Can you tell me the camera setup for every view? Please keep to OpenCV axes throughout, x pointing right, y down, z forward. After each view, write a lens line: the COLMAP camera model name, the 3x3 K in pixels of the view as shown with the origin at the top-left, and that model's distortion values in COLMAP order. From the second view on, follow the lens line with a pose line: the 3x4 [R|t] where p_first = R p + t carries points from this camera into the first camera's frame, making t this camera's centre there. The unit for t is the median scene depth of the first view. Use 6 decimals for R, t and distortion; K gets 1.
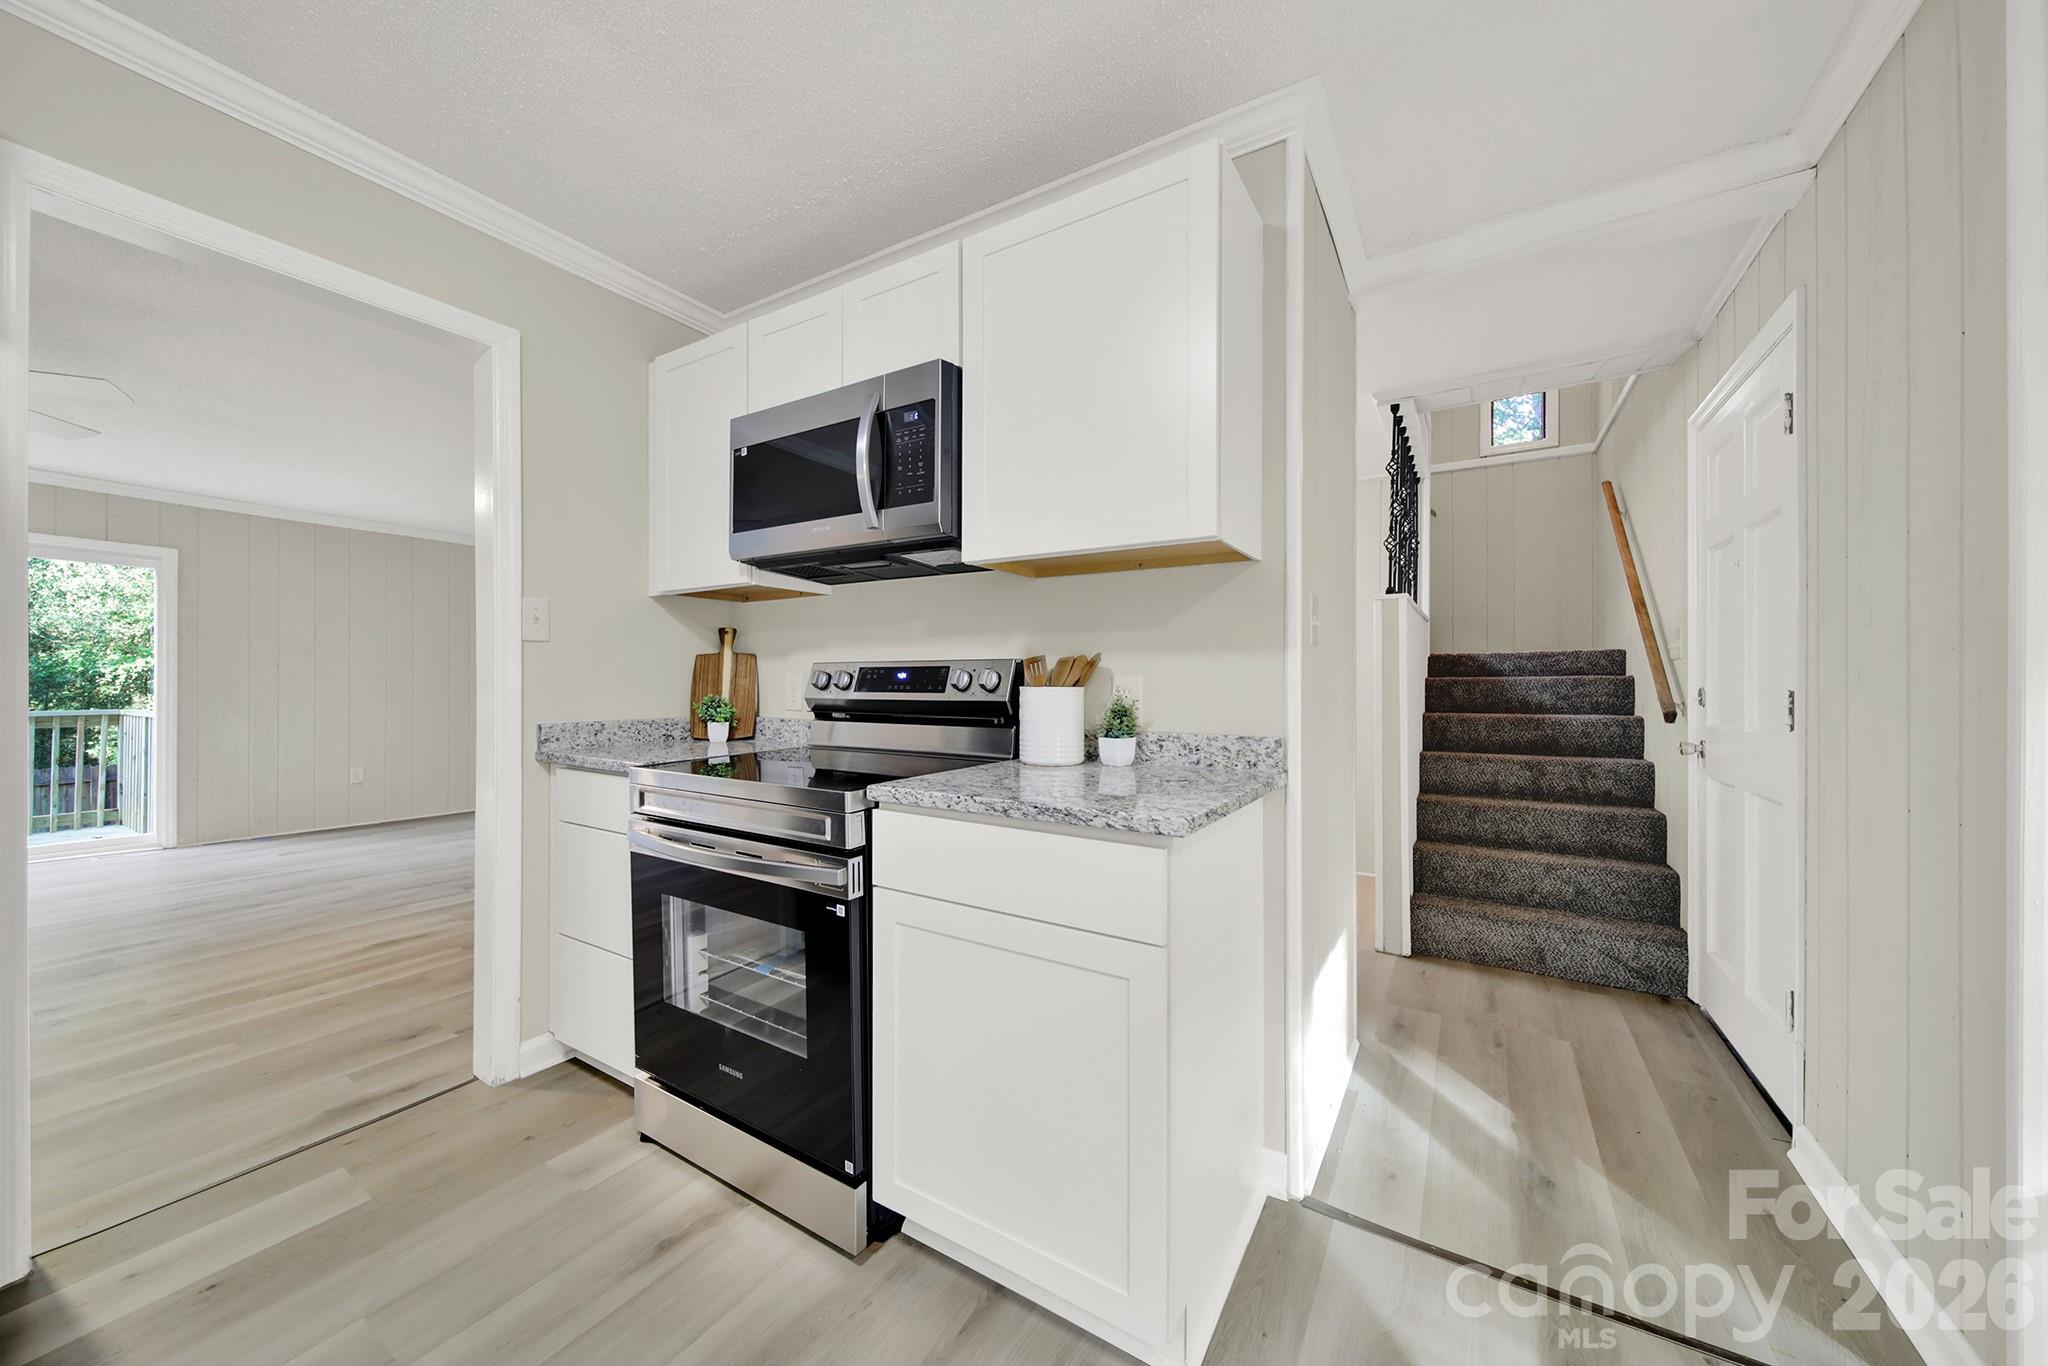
lens RADIAL K [[725.9, 0, 1022.3], [0, 725.9, 681.6], [0, 0, 1]] dist [-0.008874, -0.000073]
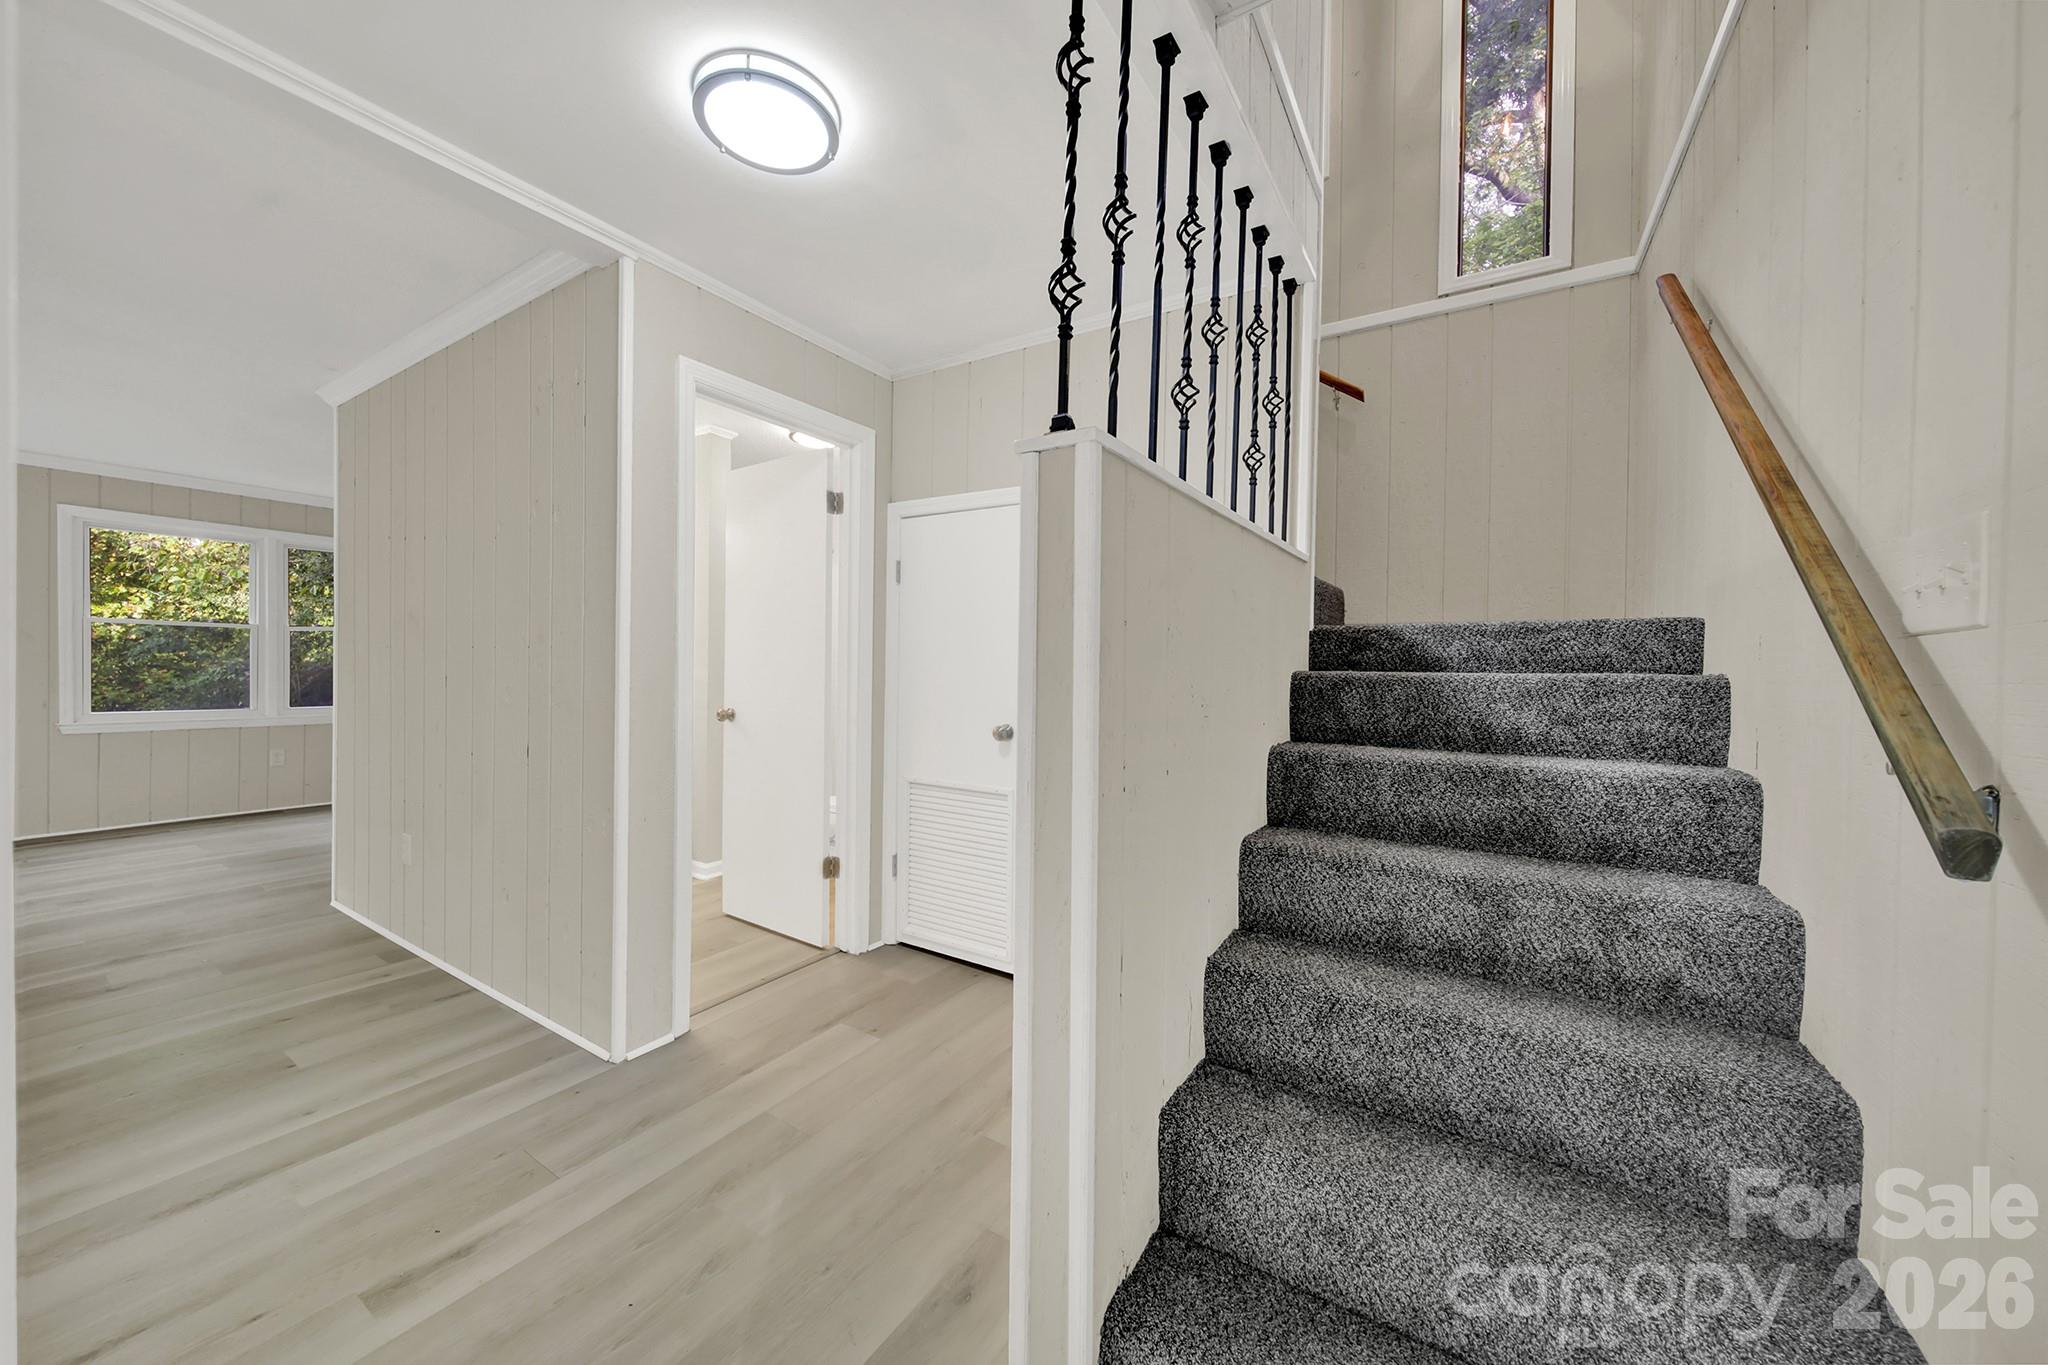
lens RADIAL K [[725.9, 0, 1024.7], [0, 725.9, 676.3], [0, 0, 1]] dist [-0.008874, -0.000073]
pose [[0.999886, 0.012289, -0.008744, 0.408428], [-0.012124, 0.999751, 0.018723, -0.010281], [0.008972, -0.018615, 0.999786, 0.537382]]
